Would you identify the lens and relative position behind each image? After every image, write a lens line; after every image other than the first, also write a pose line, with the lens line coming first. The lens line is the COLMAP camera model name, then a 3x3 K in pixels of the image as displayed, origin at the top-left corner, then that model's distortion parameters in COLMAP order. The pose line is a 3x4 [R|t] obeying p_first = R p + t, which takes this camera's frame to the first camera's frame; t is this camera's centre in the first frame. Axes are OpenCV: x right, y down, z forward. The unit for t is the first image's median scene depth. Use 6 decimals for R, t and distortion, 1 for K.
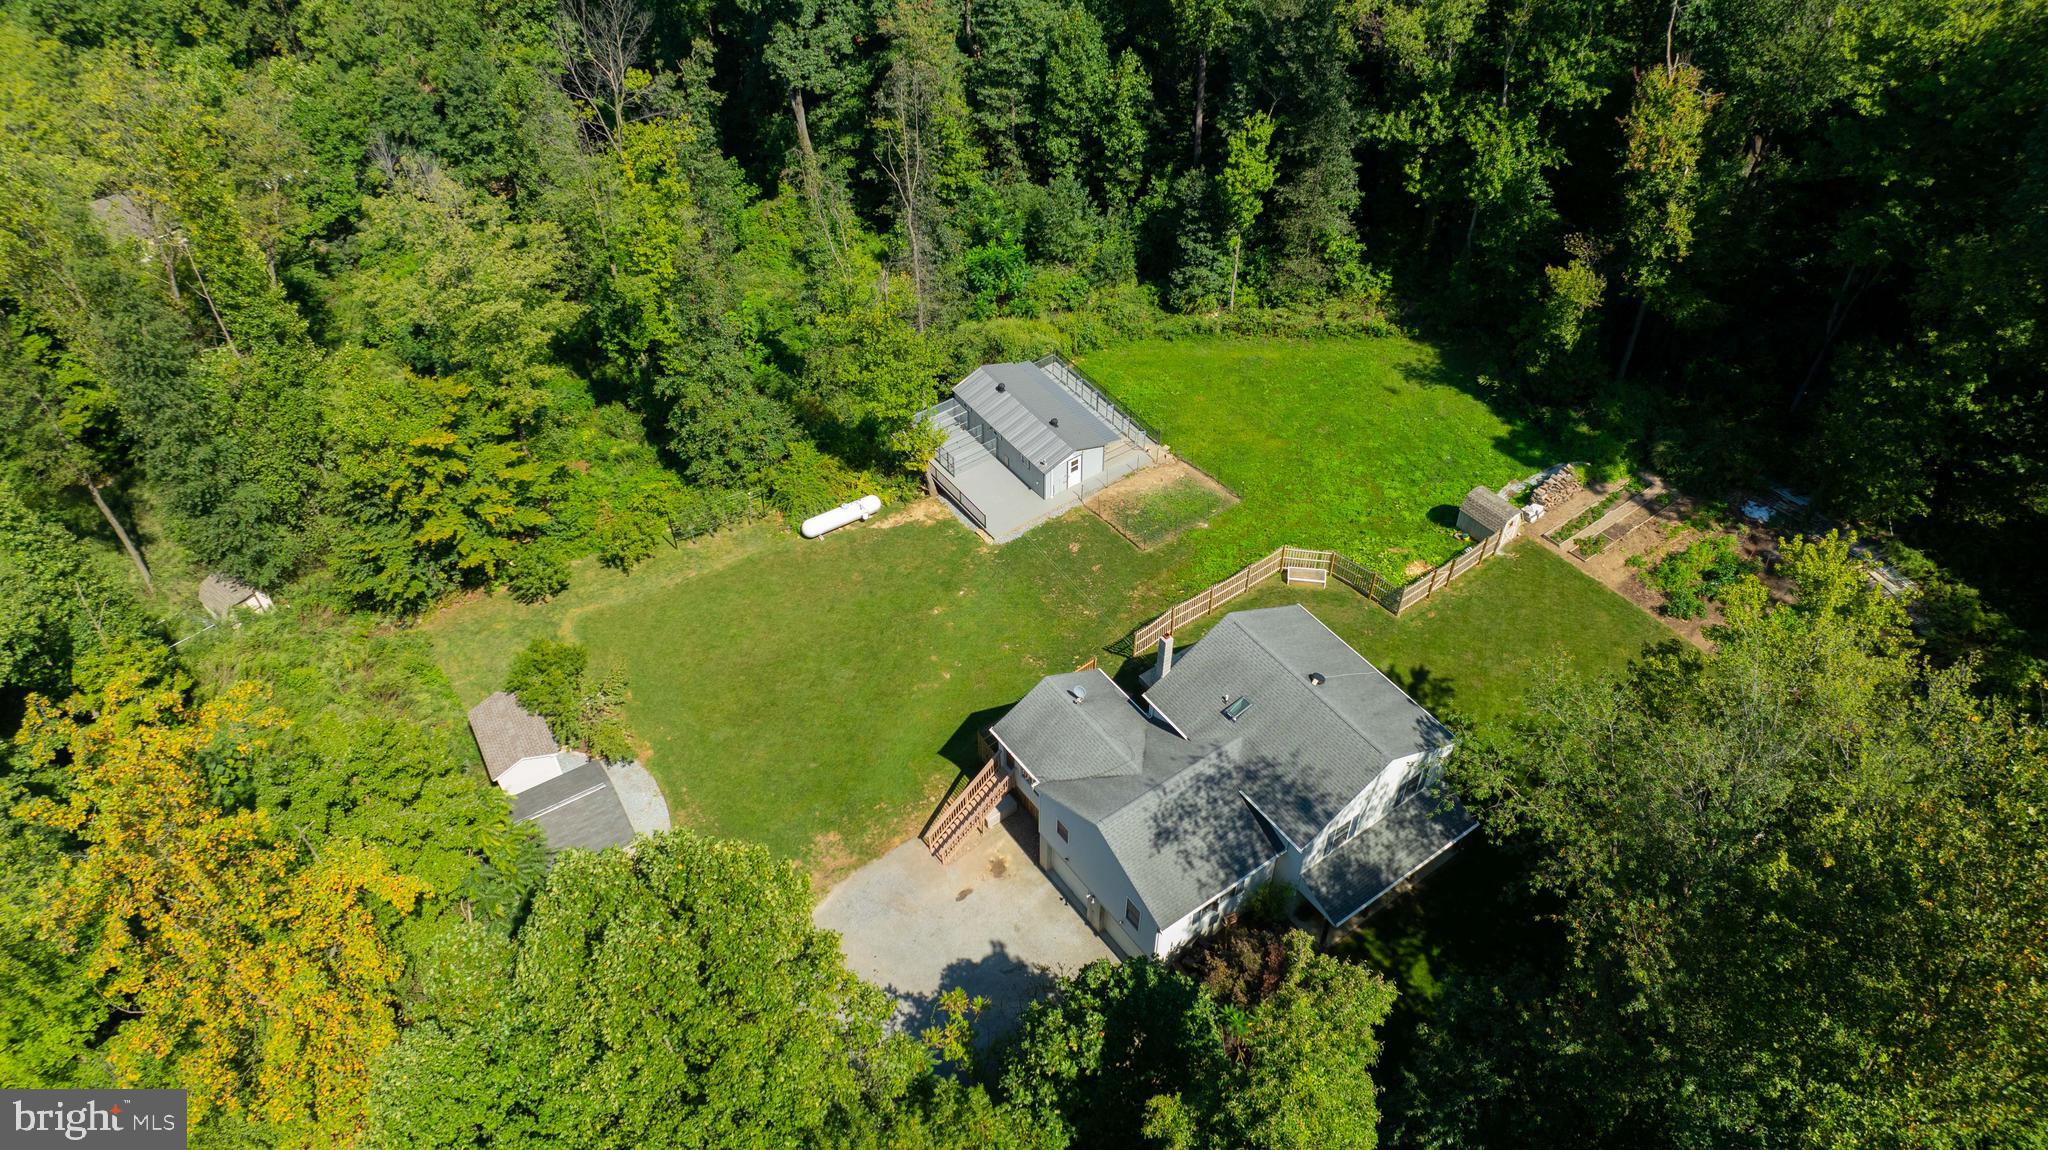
lens RADIAL K [[1434.4, 0, 1027.5], [0, 1434.4, 582.2], [0, 0, 1]] dist [-0.010570, -0.004139]
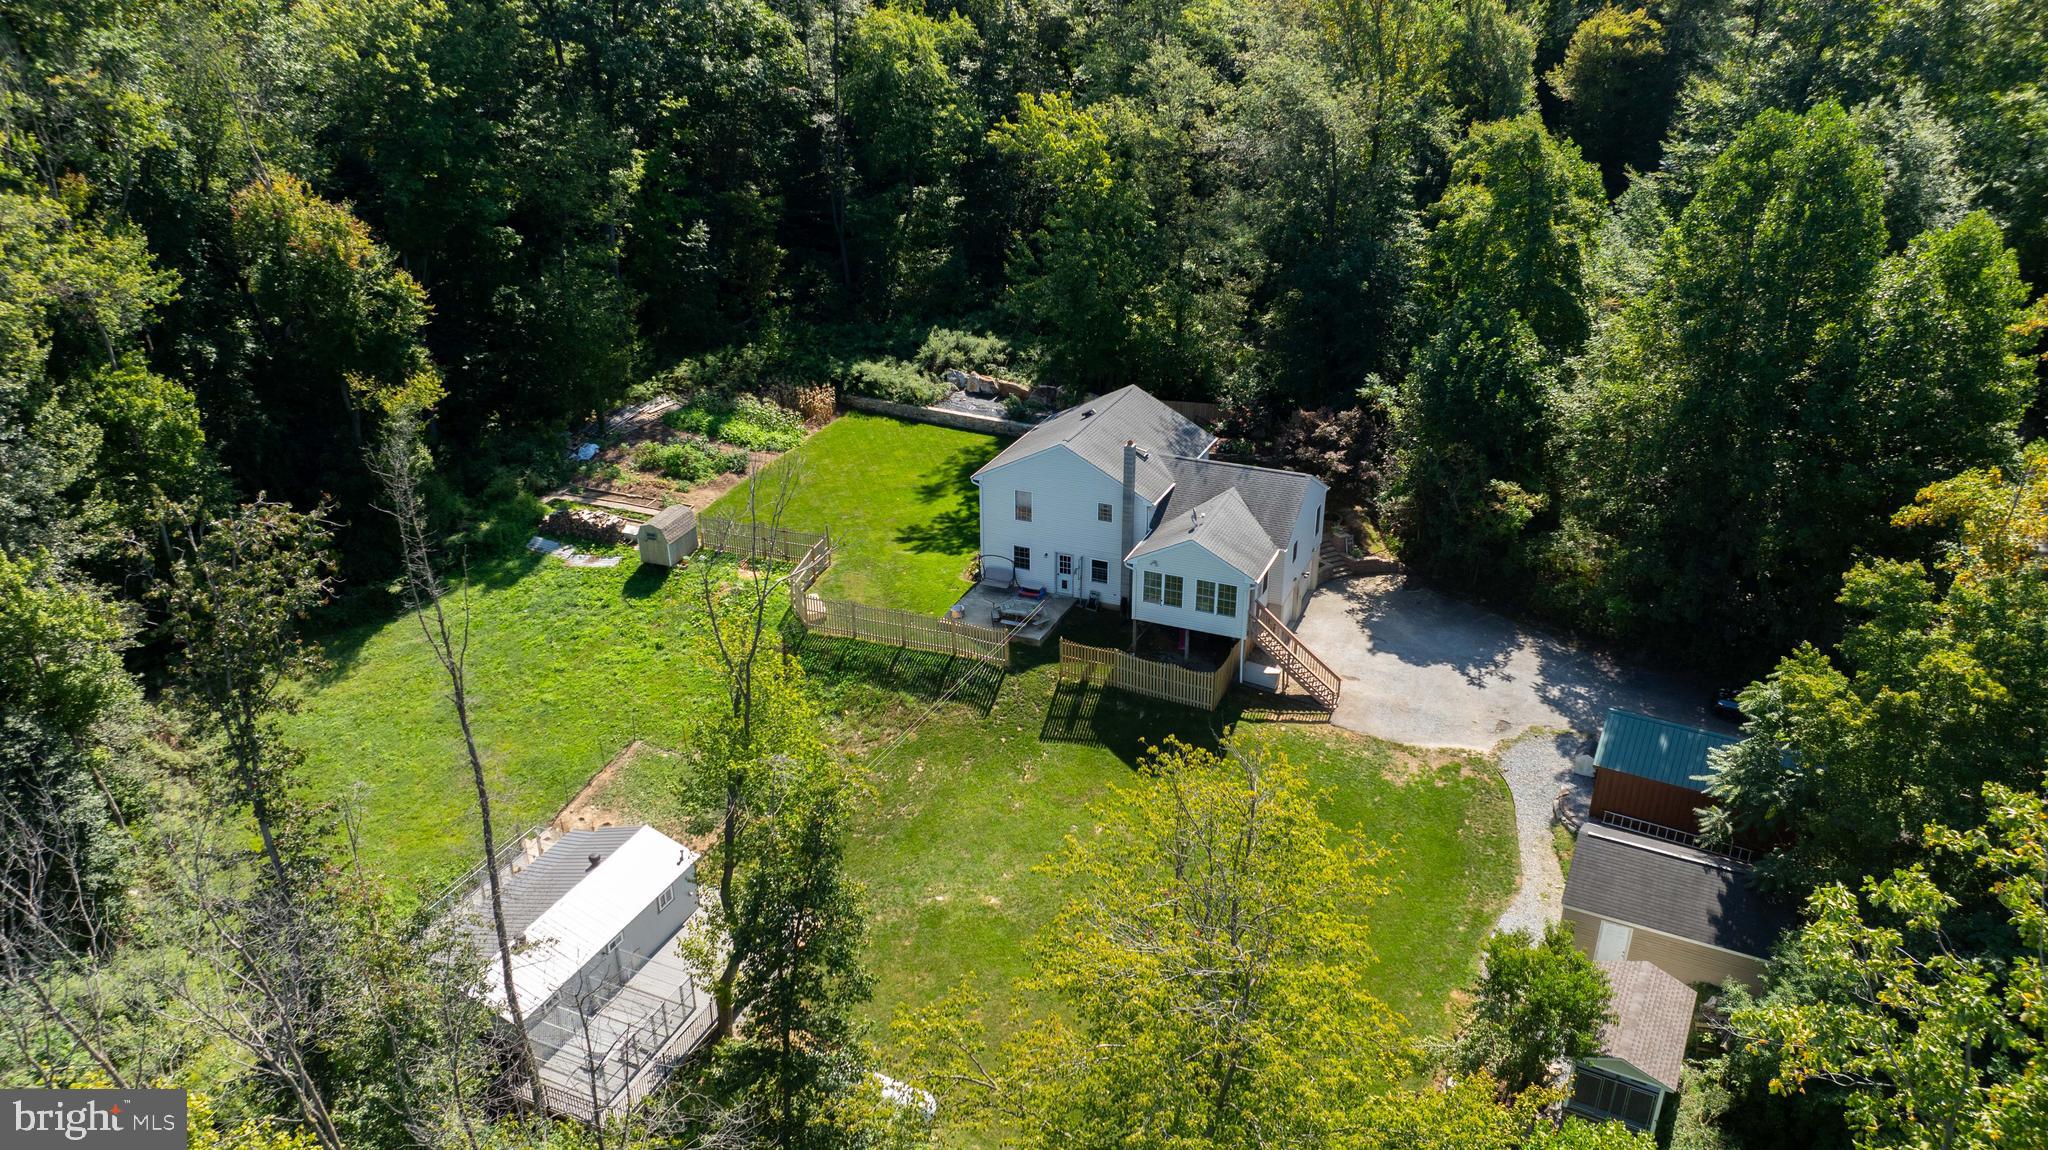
lens RADIAL K [[1434.4, 0, 1027.5], [0, 1434.4, 582.2], [0, 0, 1]] dist [-0.010570, -0.004139]
pose [[-0.509790, -0.370790, 0.776292, -0.538802], [0.619300, 0.468165, 0.630309, -0.468643], [-0.597145, 0.802083, -0.009036, 0.843447]]
